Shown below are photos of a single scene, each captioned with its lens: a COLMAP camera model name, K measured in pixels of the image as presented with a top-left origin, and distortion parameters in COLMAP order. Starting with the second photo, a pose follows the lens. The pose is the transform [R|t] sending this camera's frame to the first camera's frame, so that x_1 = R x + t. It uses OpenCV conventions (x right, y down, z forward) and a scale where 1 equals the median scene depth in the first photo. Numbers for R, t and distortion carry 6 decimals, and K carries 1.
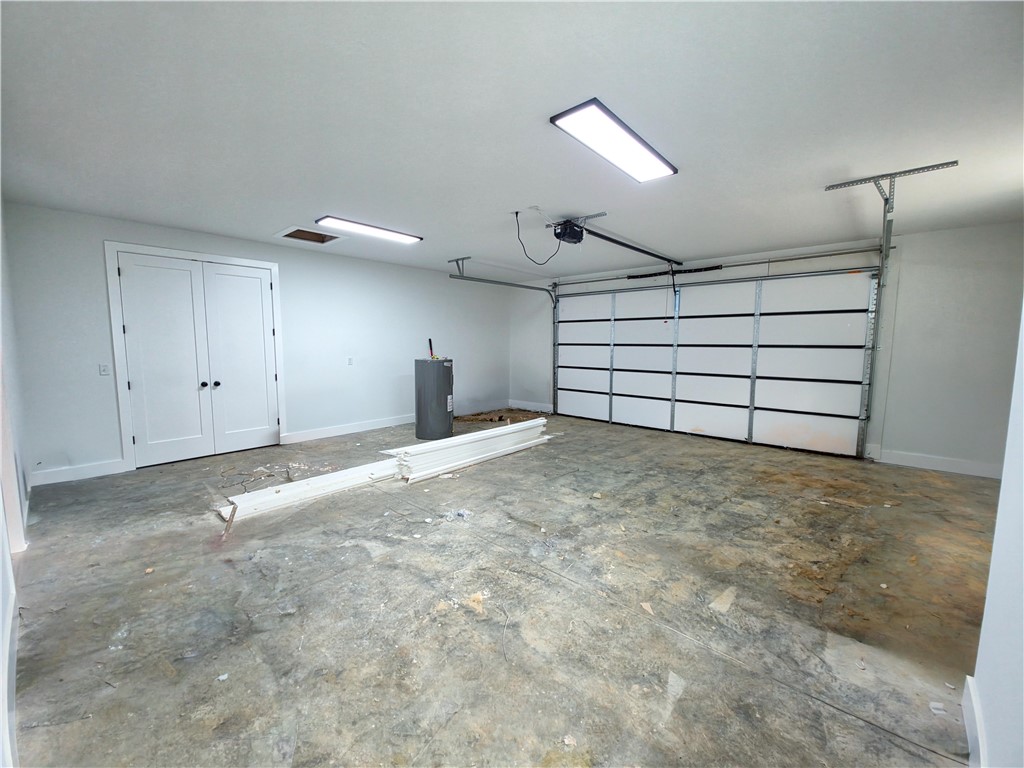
lens RADIAL K [[406.8, 0, 511.7], [0, 406.8, 383.3], [0, 0, 1]] dist [0.002528, -0.001183]
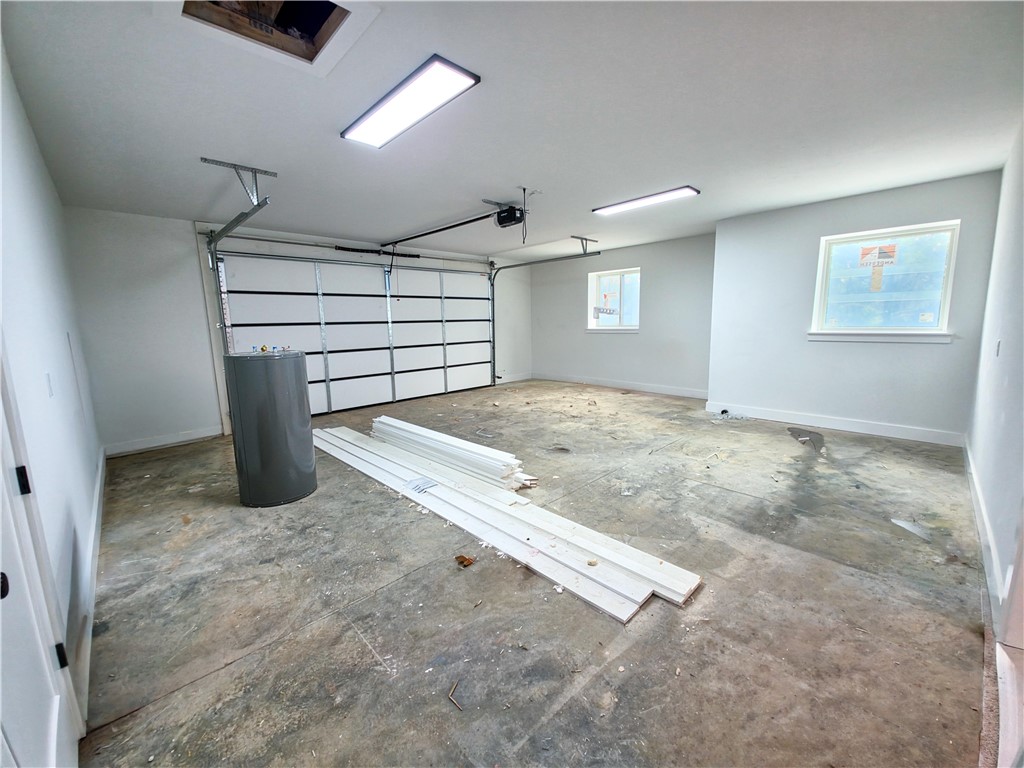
lens RADIAL K [[406.8, 0, 510.8], [0, 406.8, 382.4], [0, 0, 1]] dist [0.002528, -0.001183]
pose [[0.063905, -0.162014, 0.984717, -0.839470], [0.117807, 0.981059, 0.153767, -0.081302], [-0.990978, 0.106180, 0.081781, 0.768364]]
